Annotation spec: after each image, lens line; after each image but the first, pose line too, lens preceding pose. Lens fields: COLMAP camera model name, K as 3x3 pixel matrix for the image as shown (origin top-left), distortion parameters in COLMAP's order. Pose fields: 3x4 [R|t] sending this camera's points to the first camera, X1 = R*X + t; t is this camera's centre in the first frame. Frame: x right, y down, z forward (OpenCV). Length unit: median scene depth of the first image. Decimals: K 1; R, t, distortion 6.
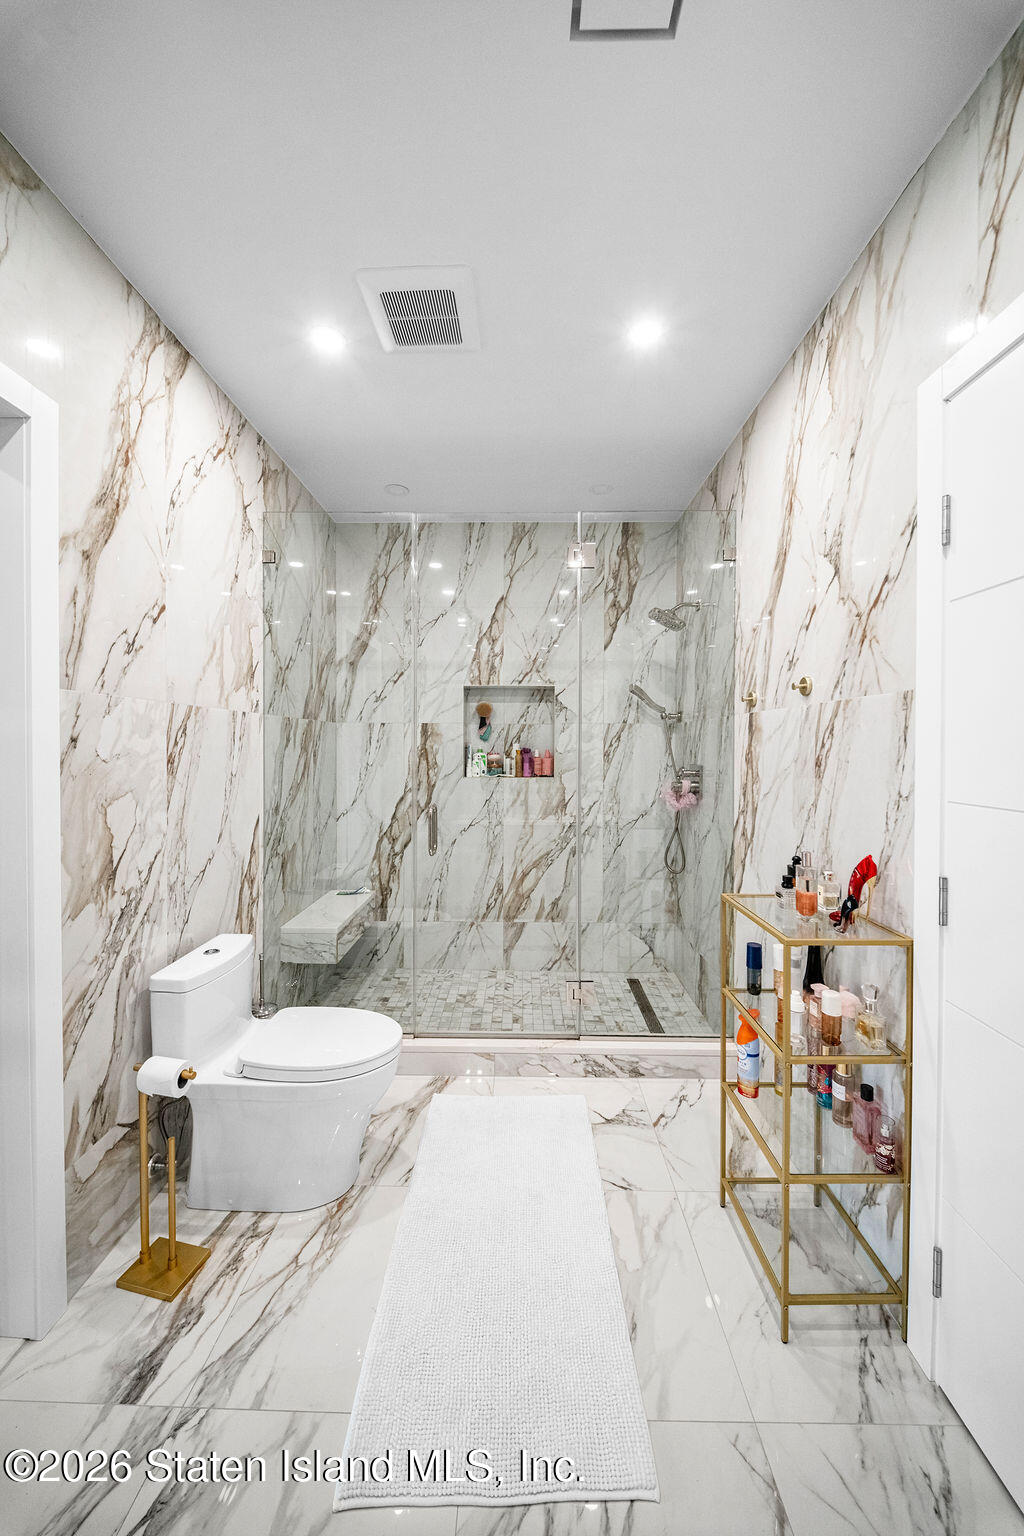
lens RADIAL K [[542.7, 0, 511.3], [0, 542.7, 751.7], [0, 0, 1]] dist [0.009090, -0.008820]
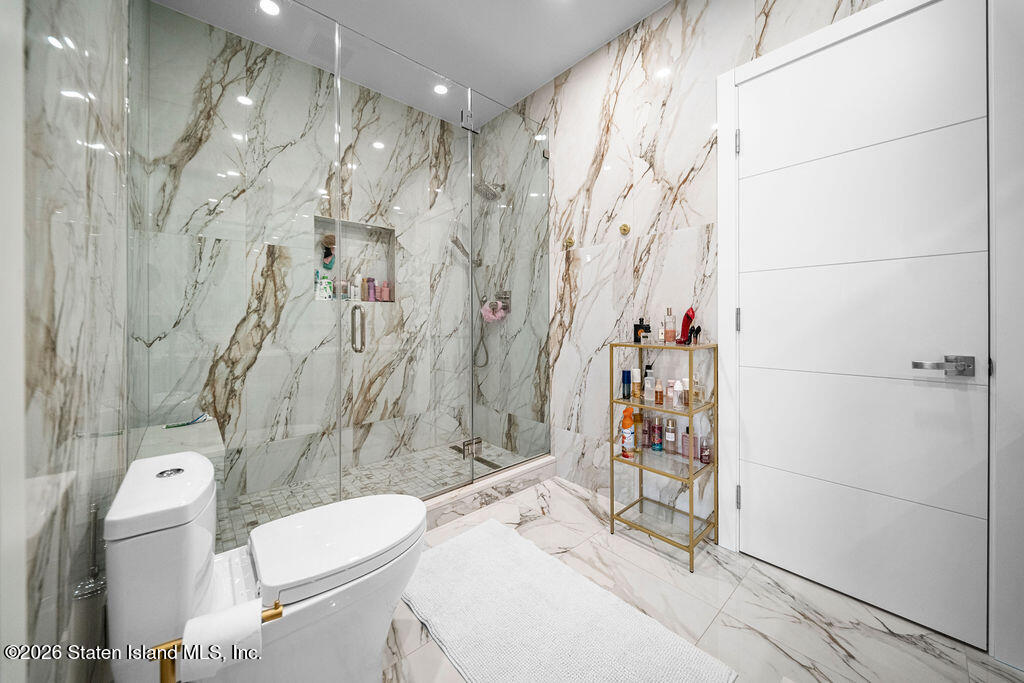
lens RADIAL K [[364.1, 0, 513.6], [0, 364.1, 322.9], [0, 0, 1]] dist [0.009084, -0.011825]
pose [[0.733373, -0.008442, 0.679774, -0.313498], [0.011914, 0.999929, -0.000435, 0.105825], [-0.679722, 0.008418, 0.733422, 0.209144]]
